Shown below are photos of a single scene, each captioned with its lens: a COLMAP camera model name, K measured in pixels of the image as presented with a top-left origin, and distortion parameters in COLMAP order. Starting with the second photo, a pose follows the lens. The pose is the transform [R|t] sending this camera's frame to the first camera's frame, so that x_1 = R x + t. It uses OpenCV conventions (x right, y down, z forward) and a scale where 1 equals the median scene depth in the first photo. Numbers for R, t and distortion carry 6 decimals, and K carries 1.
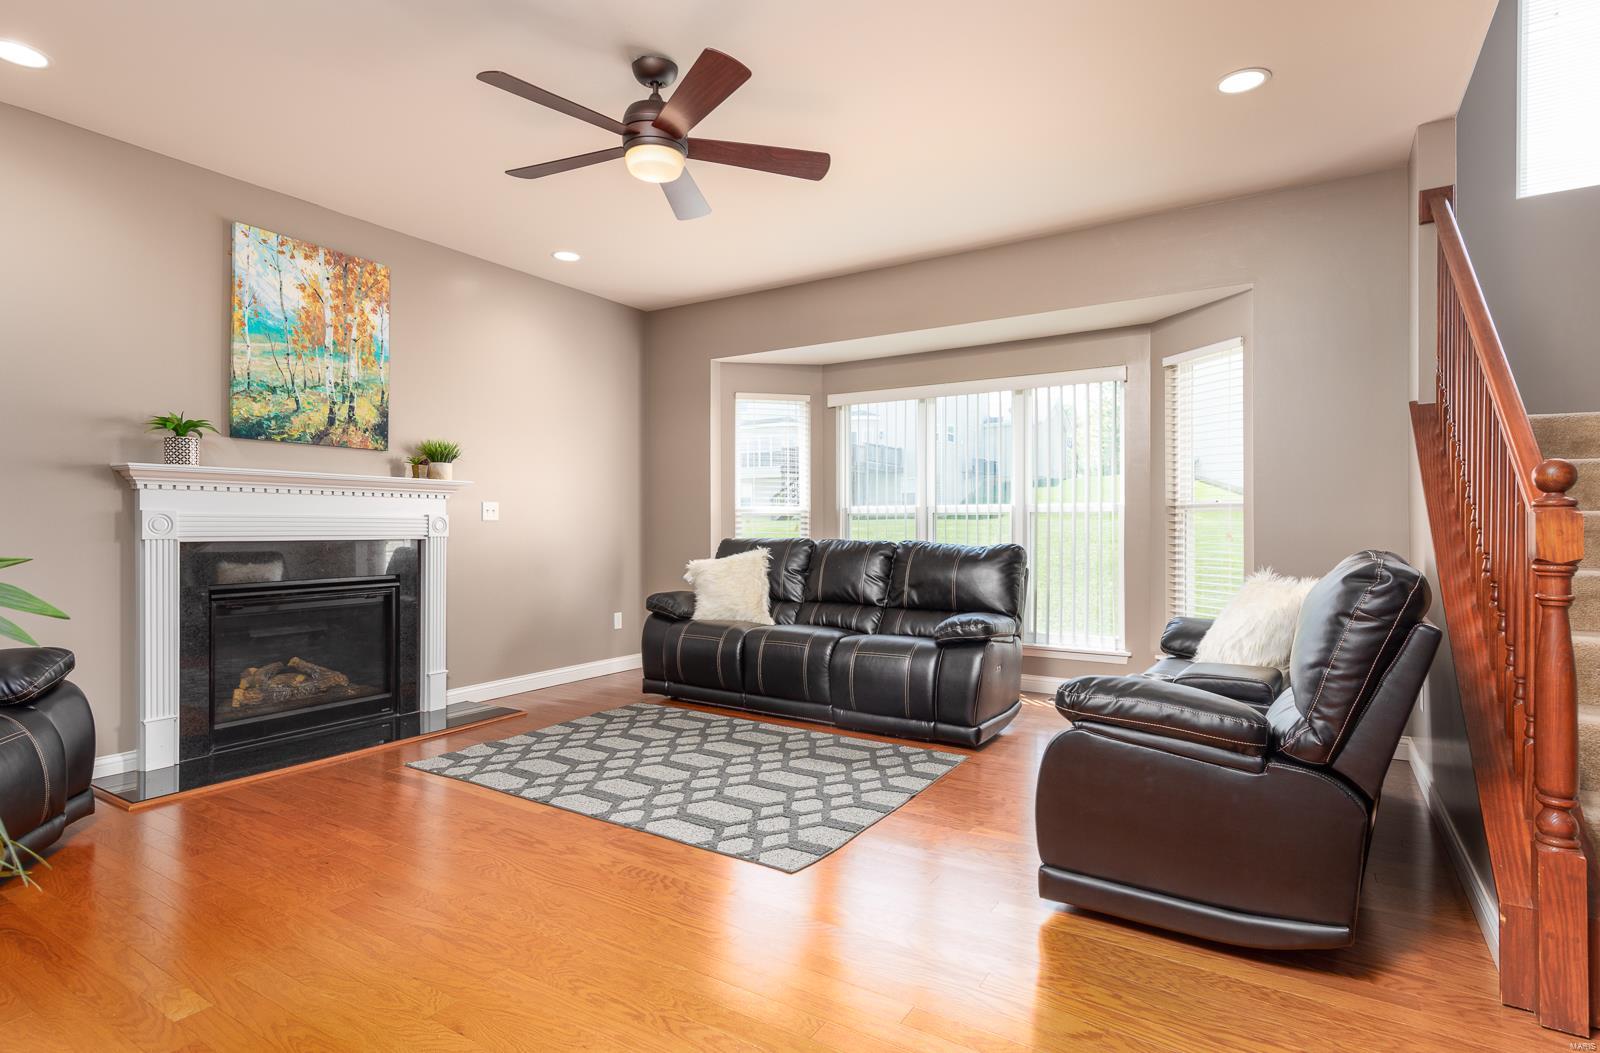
lens RADIAL K [[831.4, 0, 800.0], [0, 831.4, 526.5], [0, 0, 1]] dist [0.001644, 0.000647]
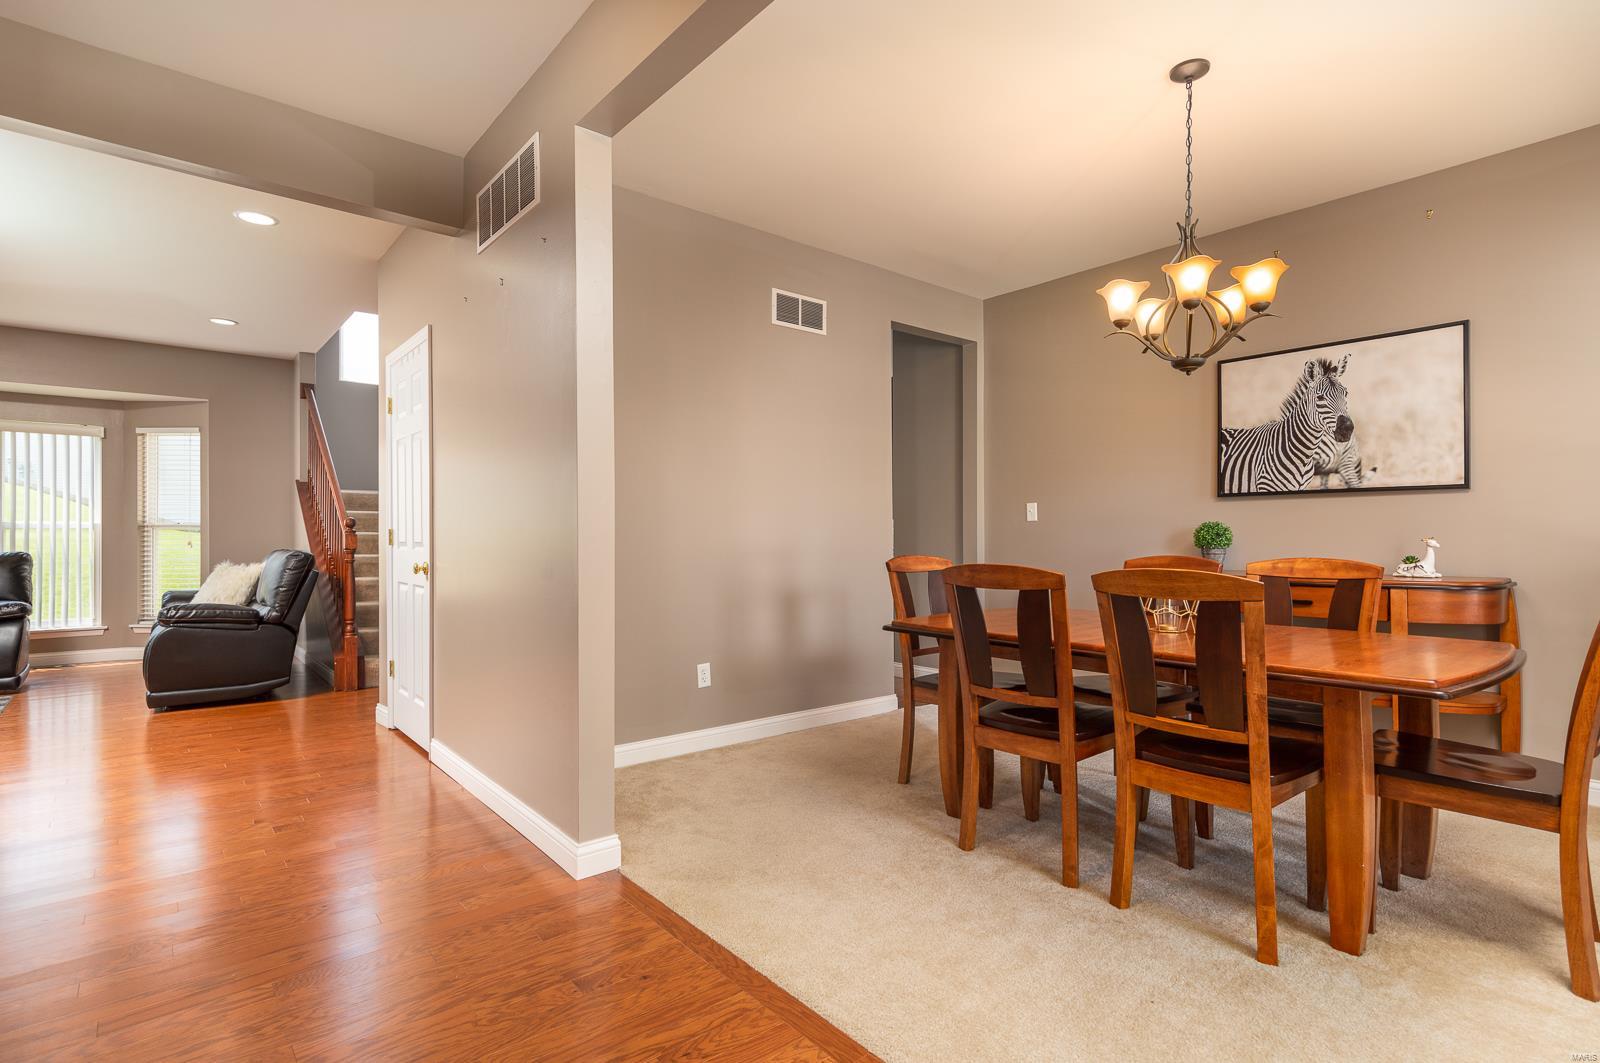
lens RADIAL K [[778.8, 0, 793.2], [0, 778.8, 536.3], [0, 0, 1]] dist [0.000113, -0.000177]
pose [[0.331406, 0.000919, 0.943488, -0.625719], [0.002353, 0.999996, -0.001800, 0.001144], [-0.943485, 0.002816, 0.331403, -0.741428]]
